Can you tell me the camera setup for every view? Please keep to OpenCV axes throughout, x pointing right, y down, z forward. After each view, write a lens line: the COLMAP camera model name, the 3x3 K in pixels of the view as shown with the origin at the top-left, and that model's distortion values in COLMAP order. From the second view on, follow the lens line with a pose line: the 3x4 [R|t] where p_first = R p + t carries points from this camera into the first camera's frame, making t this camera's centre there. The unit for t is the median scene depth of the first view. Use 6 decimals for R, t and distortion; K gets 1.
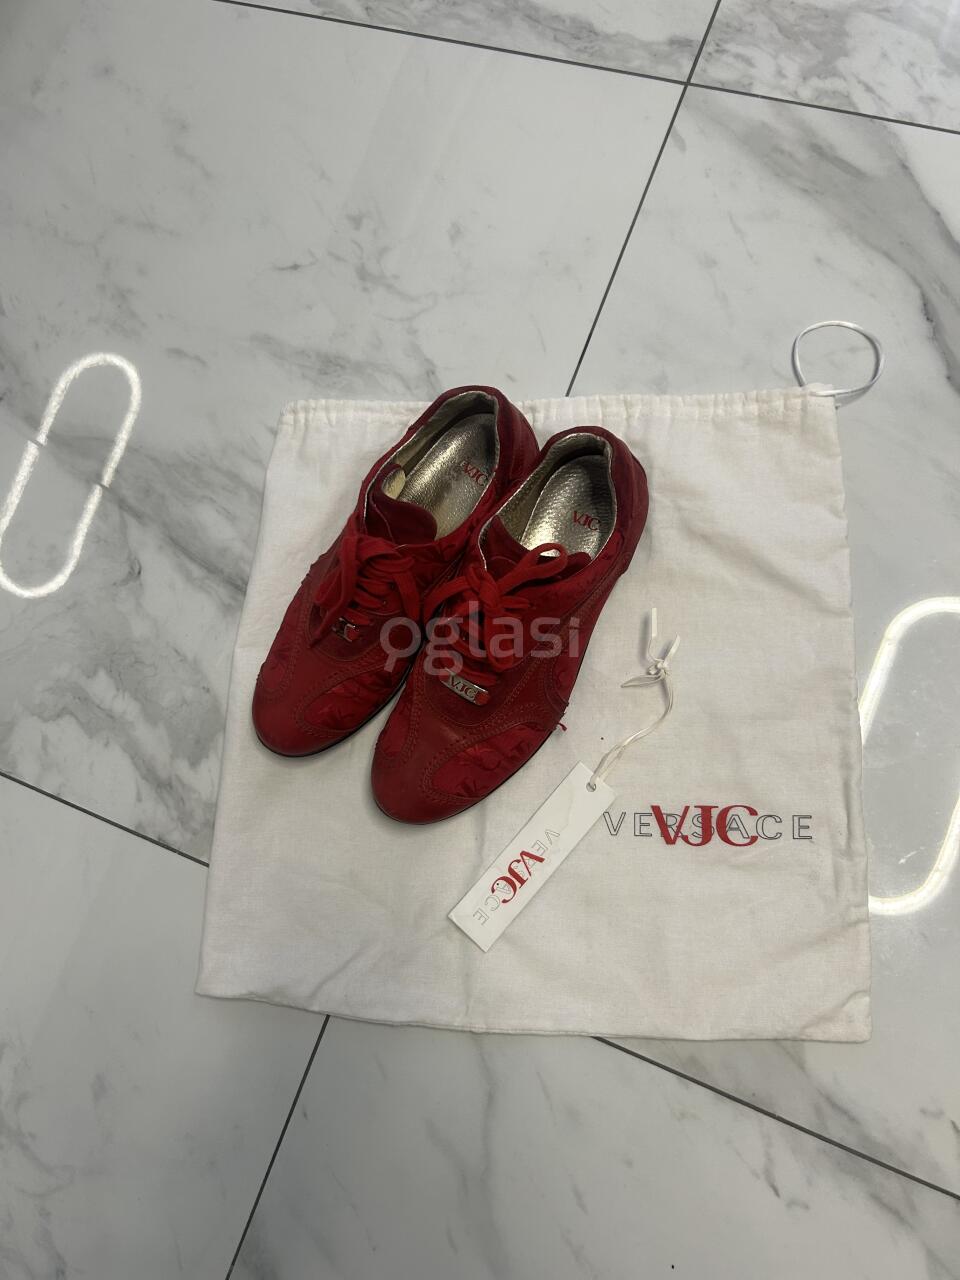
lens RADIAL K [[975.5, 0, 480.0], [0, 975.5, 640.0], [0, 0, 1]] dist [0.086749, -0.002234]
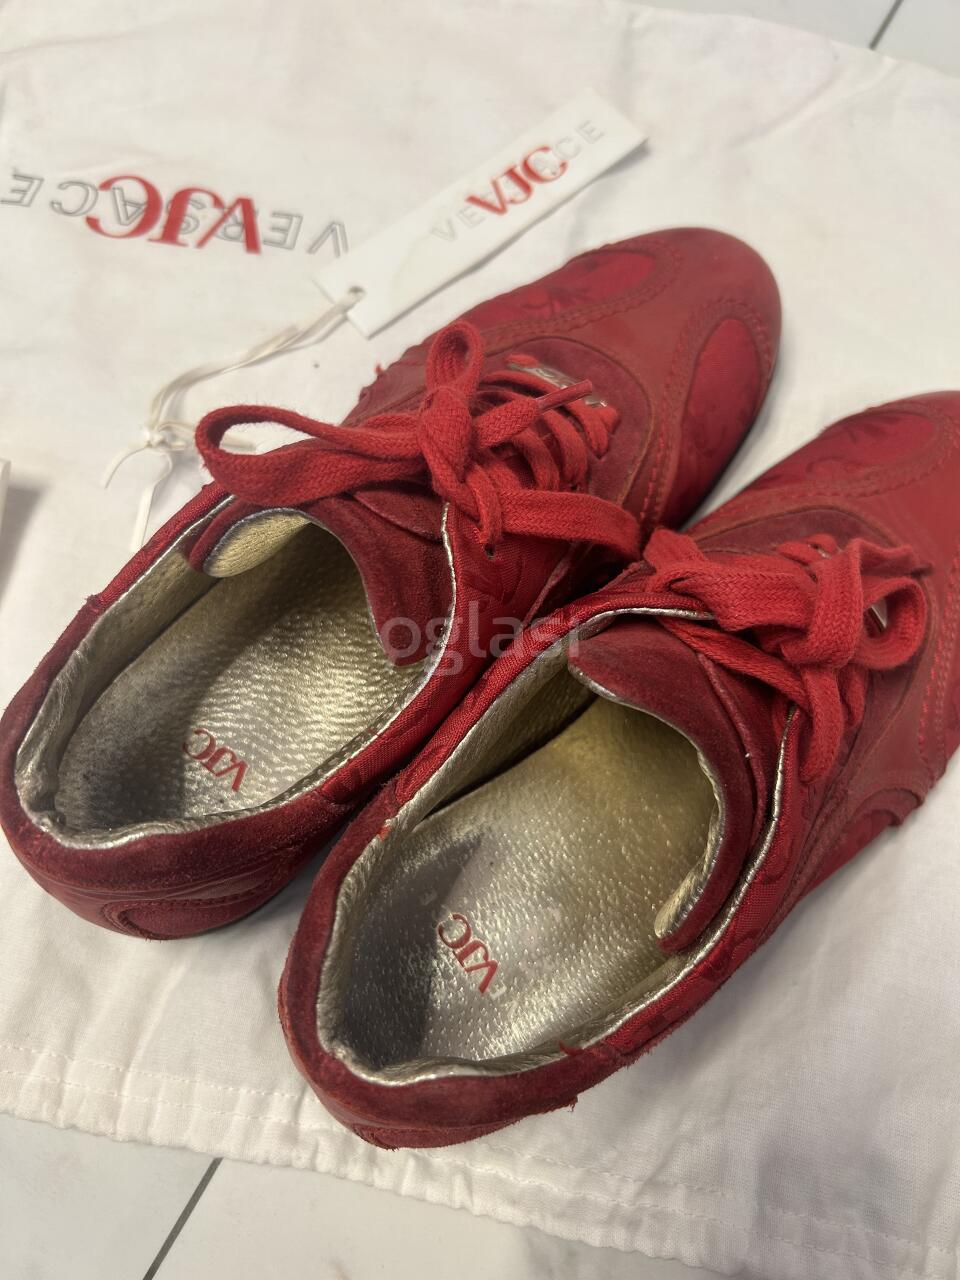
lens RADIAL K [[1020.2, 0, 475.9], [0, 1020.2, 597.9], [0, 0, 1]] dist [0.011267, 0.008533]
pose [[-0.976657, -0.087080, 0.196363, -0.074300], [0.178889, -0.835780, 0.519106, -0.267193], [0.118913, 0.542116, 0.831848, 0.625340]]
